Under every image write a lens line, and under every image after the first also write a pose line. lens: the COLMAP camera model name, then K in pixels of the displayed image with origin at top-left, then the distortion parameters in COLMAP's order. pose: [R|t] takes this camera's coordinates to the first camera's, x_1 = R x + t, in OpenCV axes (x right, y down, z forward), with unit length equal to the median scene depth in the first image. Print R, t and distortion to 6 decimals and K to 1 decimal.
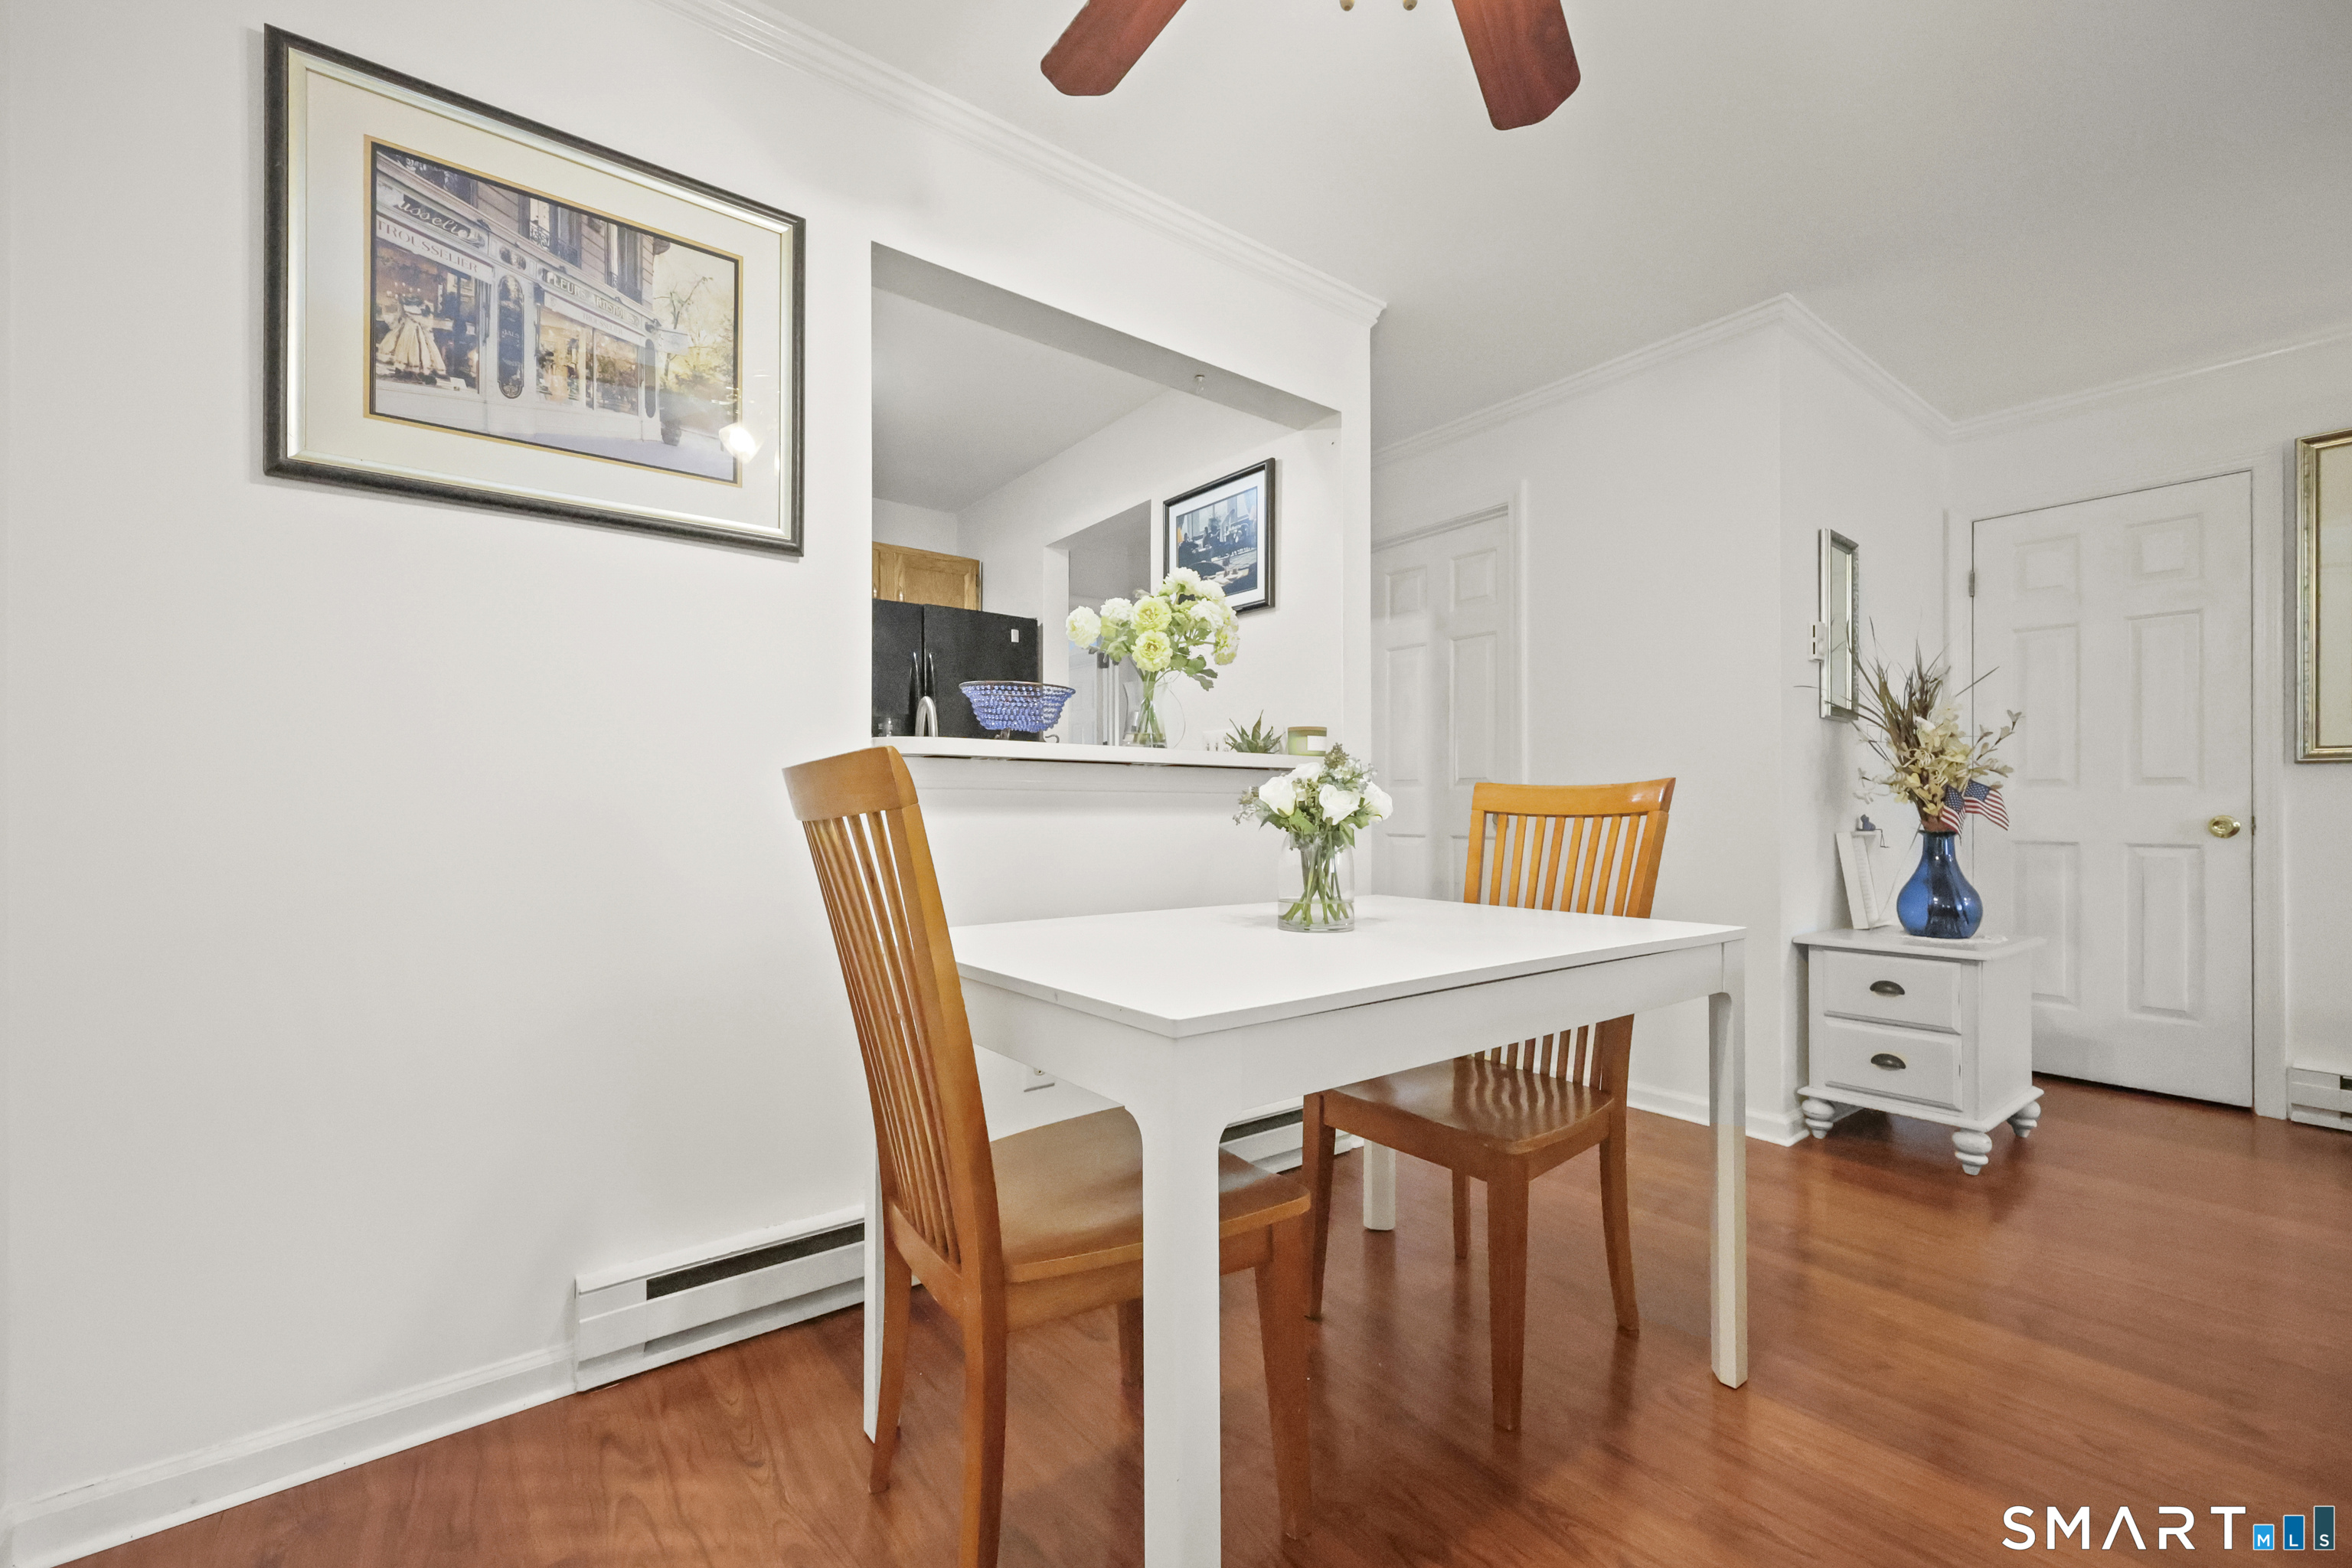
lens RADIAL K [[979.6, 0, 1204.4], [0, 979.6, 818.3], [0, 0, 1]] dist [-0.002334, -0.000220]
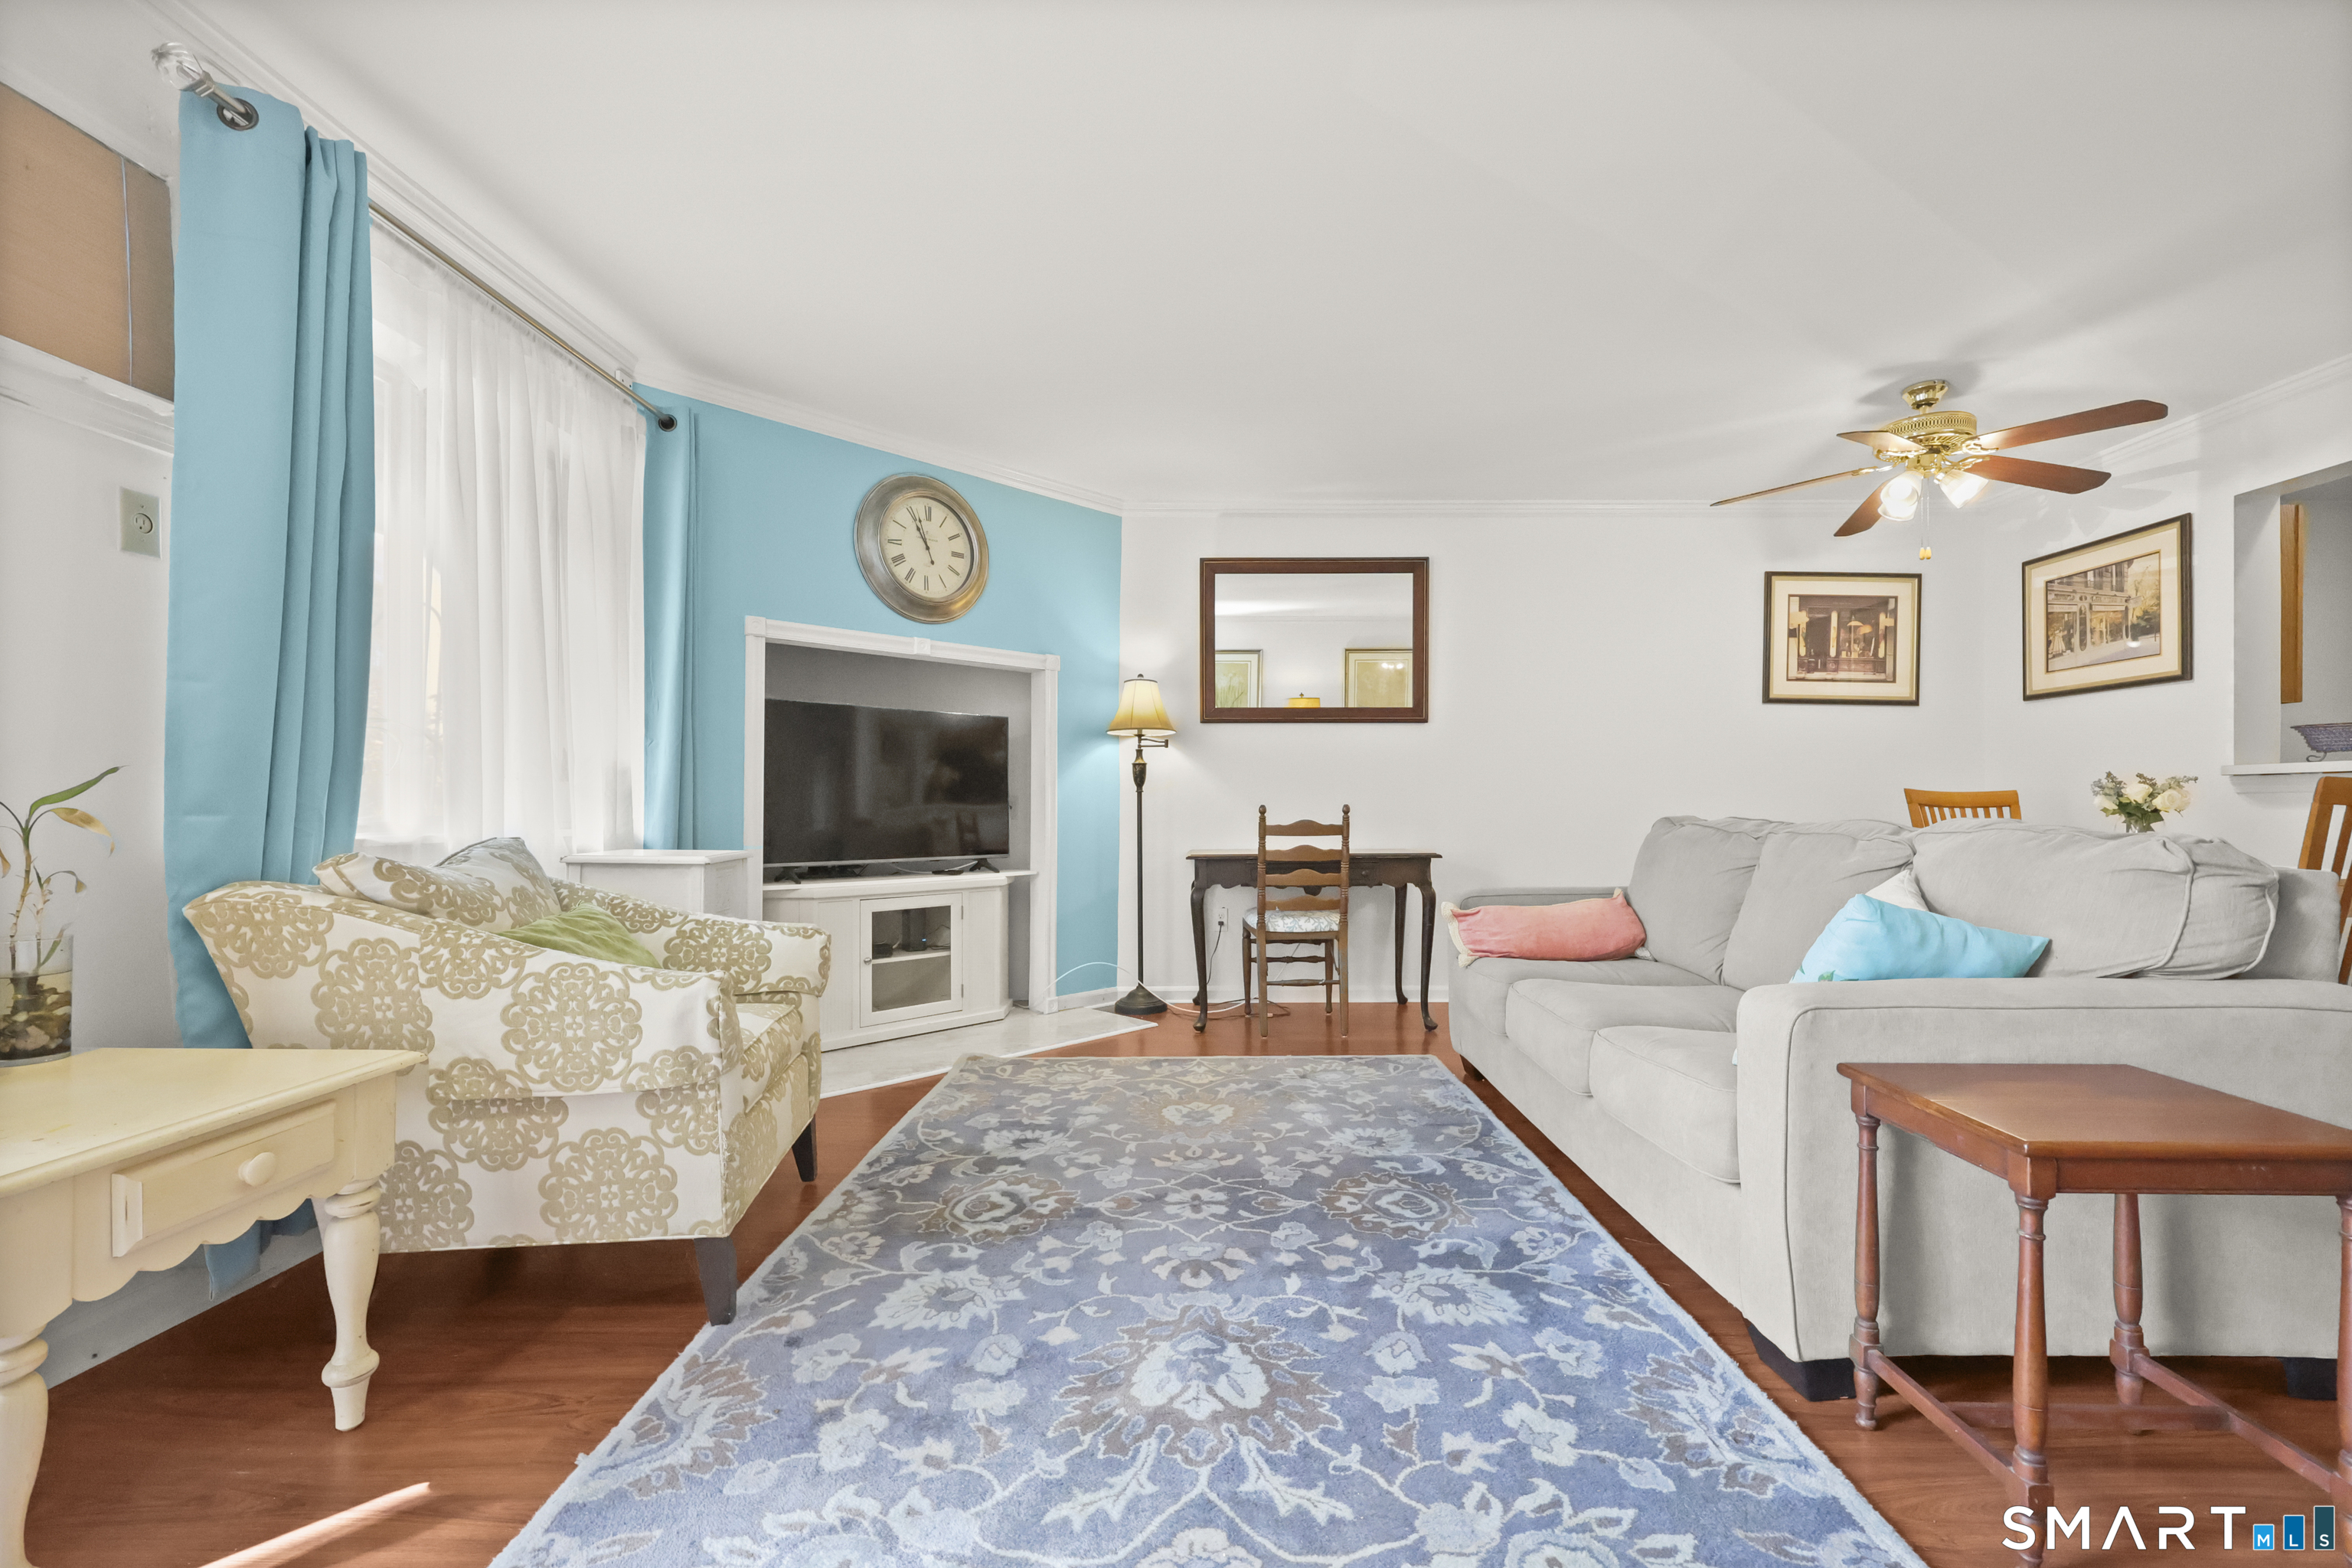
lens RADIAL K [[961.0, 0, 1184.2], [0, 961.0, 801.9], [0, 0, 1]] dist [0.000334, 0.000039]
pose [[-0.629905, -0.006704, -0.776643, 2.167390], [-0.007647, 0.999968, -0.002430, 0.004622], [0.776635, 0.004409, -0.629936, 0.570976]]
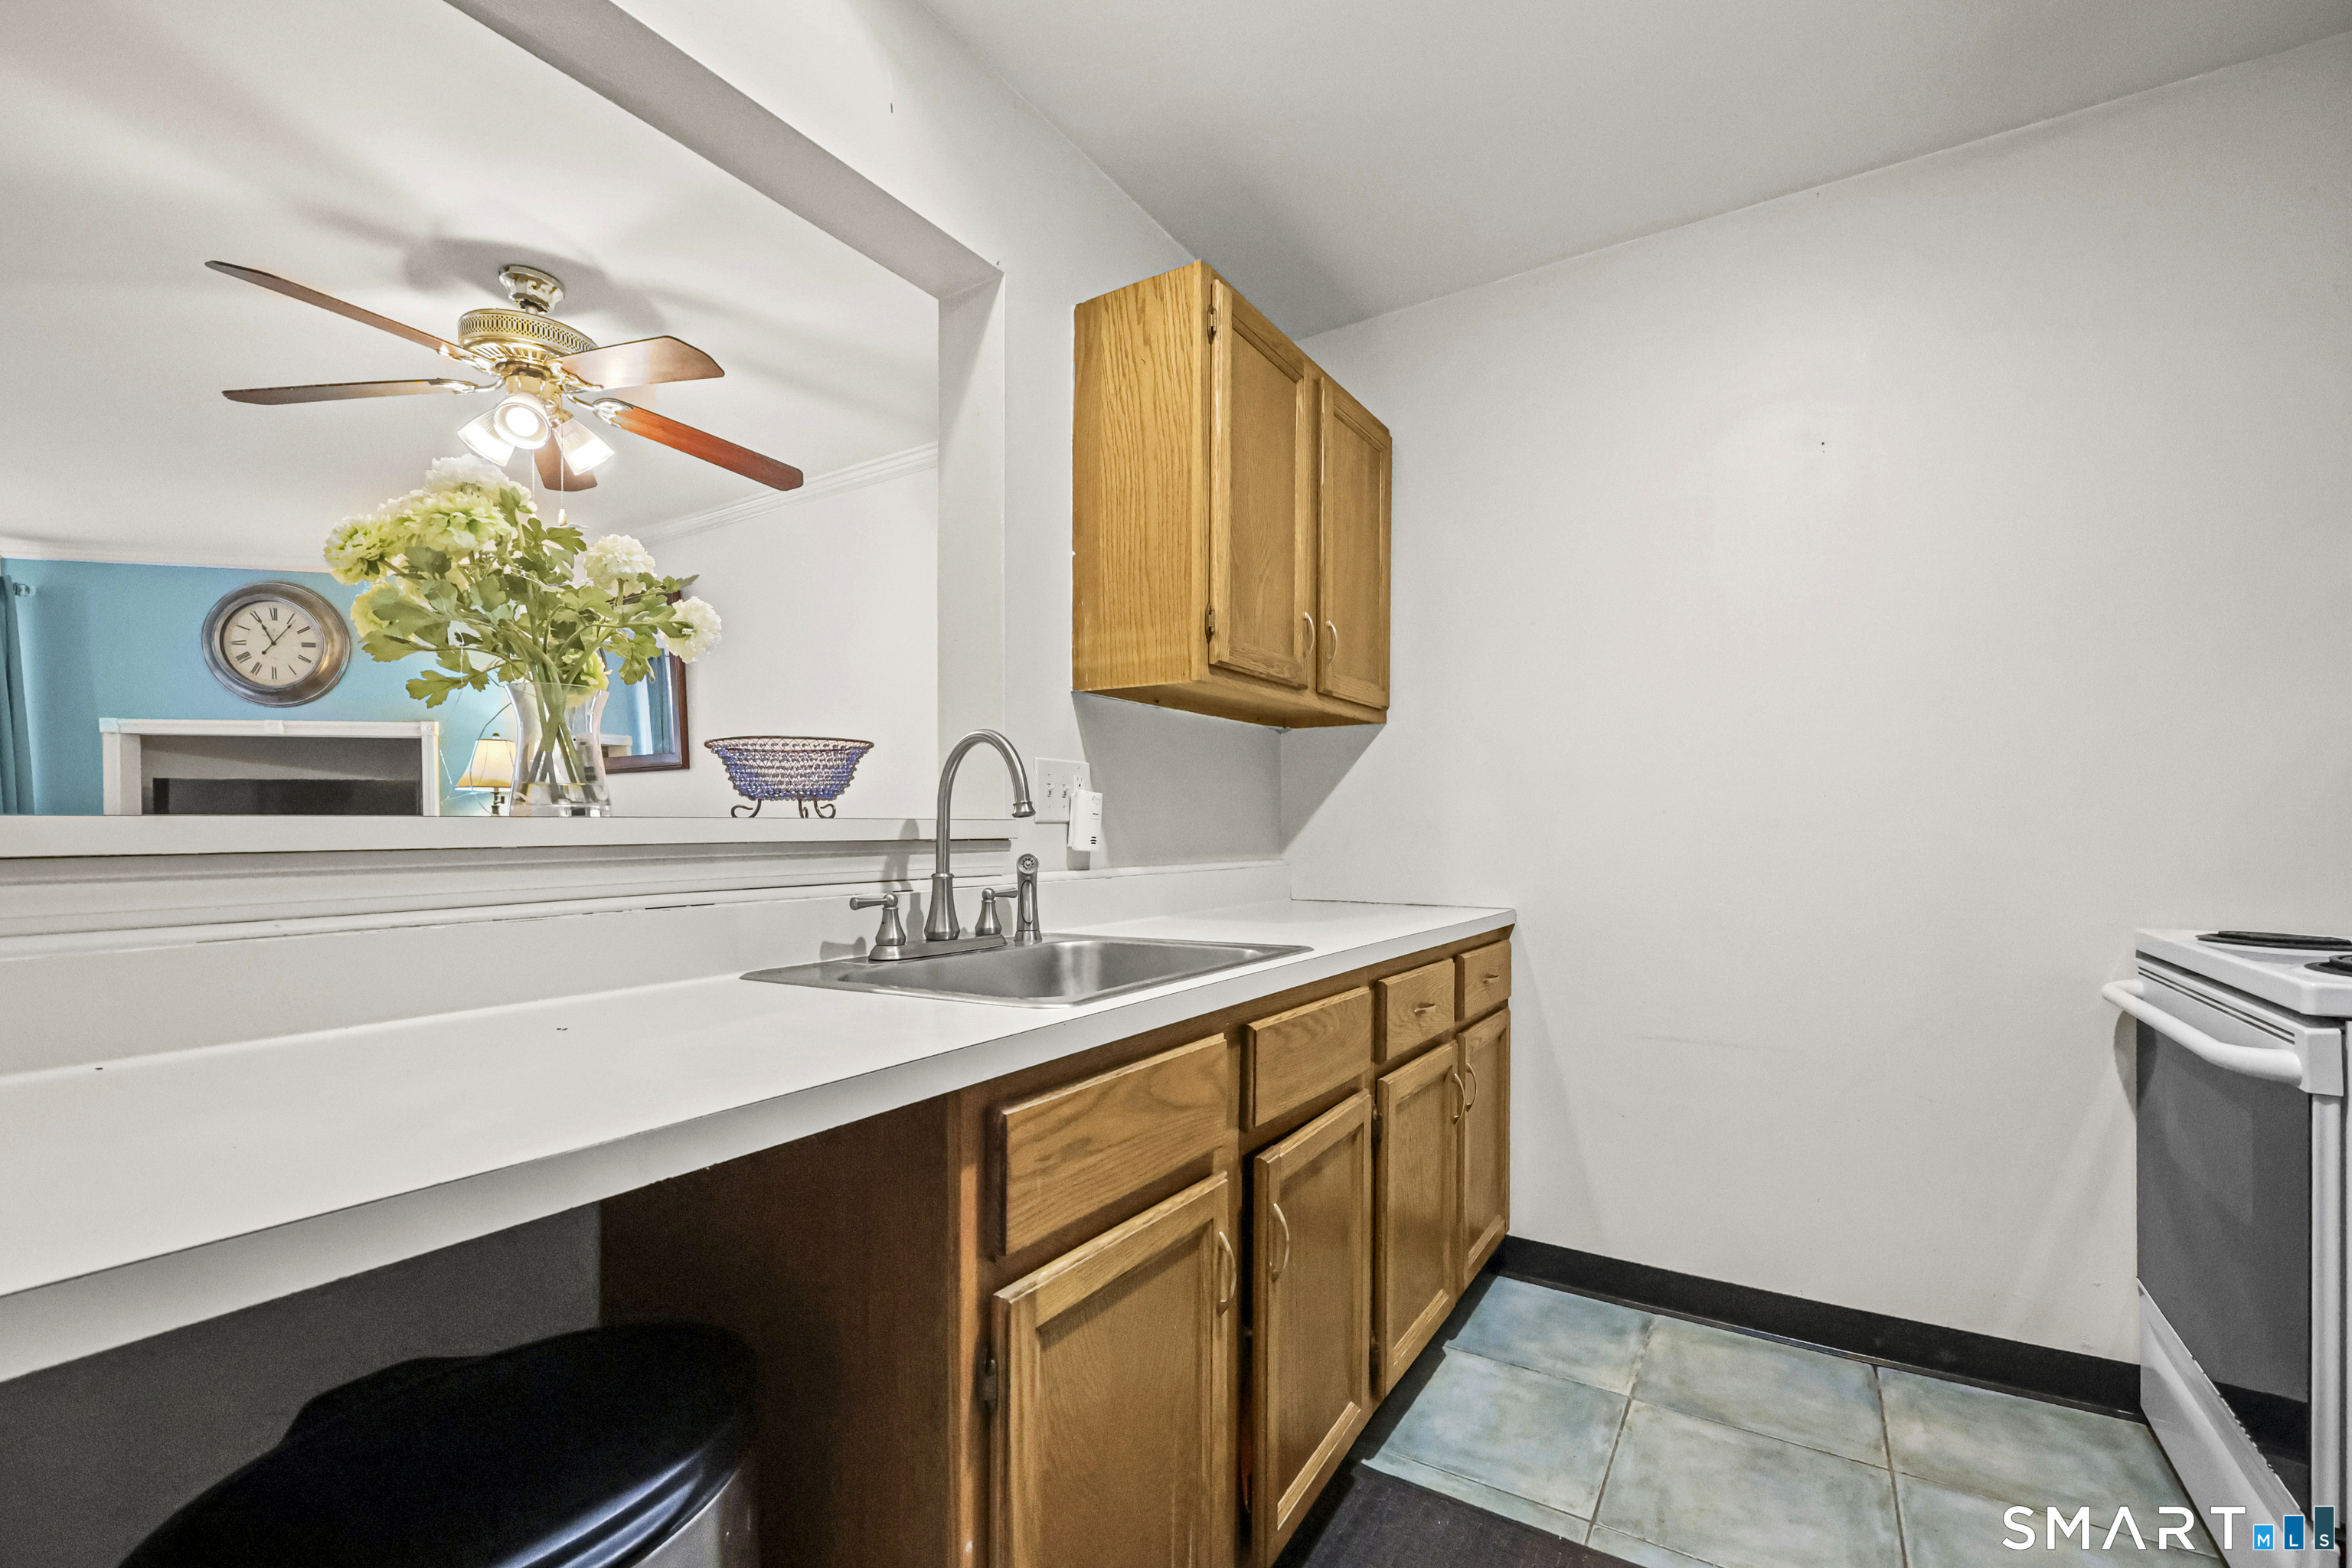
lens RADIAL K [[987.4, 0, 1181.5], [0, 987.4, 837.8], [0, 0, 1]] dist [0.000630, -0.000011]
pose [[-0.941968, 0.005078, -0.335665, -0.217282], [0.000347, 0.999900, 0.014151, -0.077353], [0.335703, 0.013214, -0.941875, 1.871935]]
